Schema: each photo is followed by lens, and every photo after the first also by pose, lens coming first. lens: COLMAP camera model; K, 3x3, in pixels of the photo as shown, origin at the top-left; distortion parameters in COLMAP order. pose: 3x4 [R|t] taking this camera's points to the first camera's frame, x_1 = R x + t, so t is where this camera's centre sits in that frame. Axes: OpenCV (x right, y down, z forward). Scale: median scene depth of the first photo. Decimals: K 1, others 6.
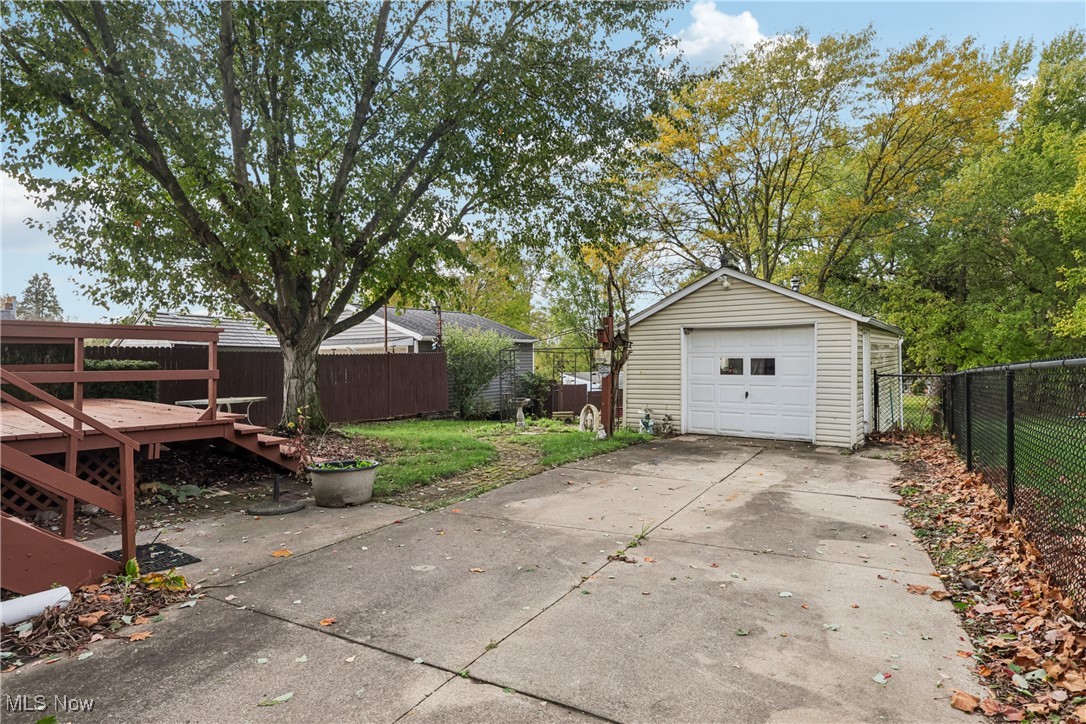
lens RADIAL K [[600.2, 0, 521.8], [0, 600.2, 349.2], [0, 0, 1]] dist [-0.000696, -0.000370]
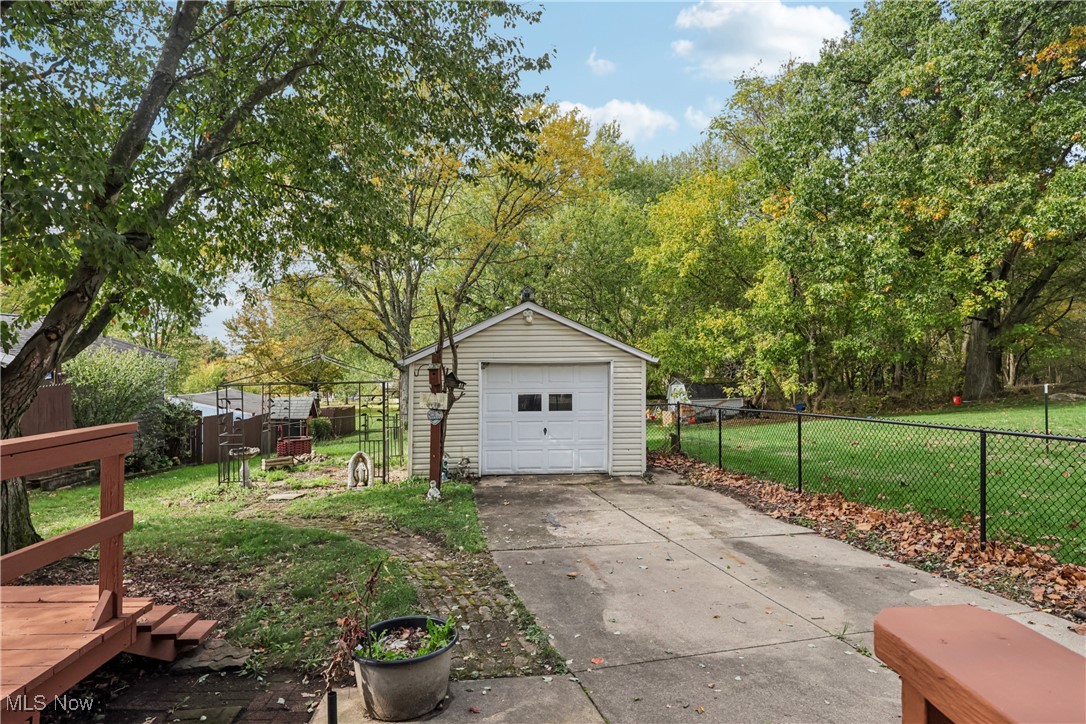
lens RADIAL K [[625.6, 0, 536.5], [0, 625.6, 363.0], [0, 0, 1]] dist [0.000197, -0.001548]
pose [[0.767122, -0.004384, 0.641486, -0.320061], [-0.003023, 0.999941, 0.010450, -0.050746], [-0.641494, -0.009956, 0.767063, 0.226807]]
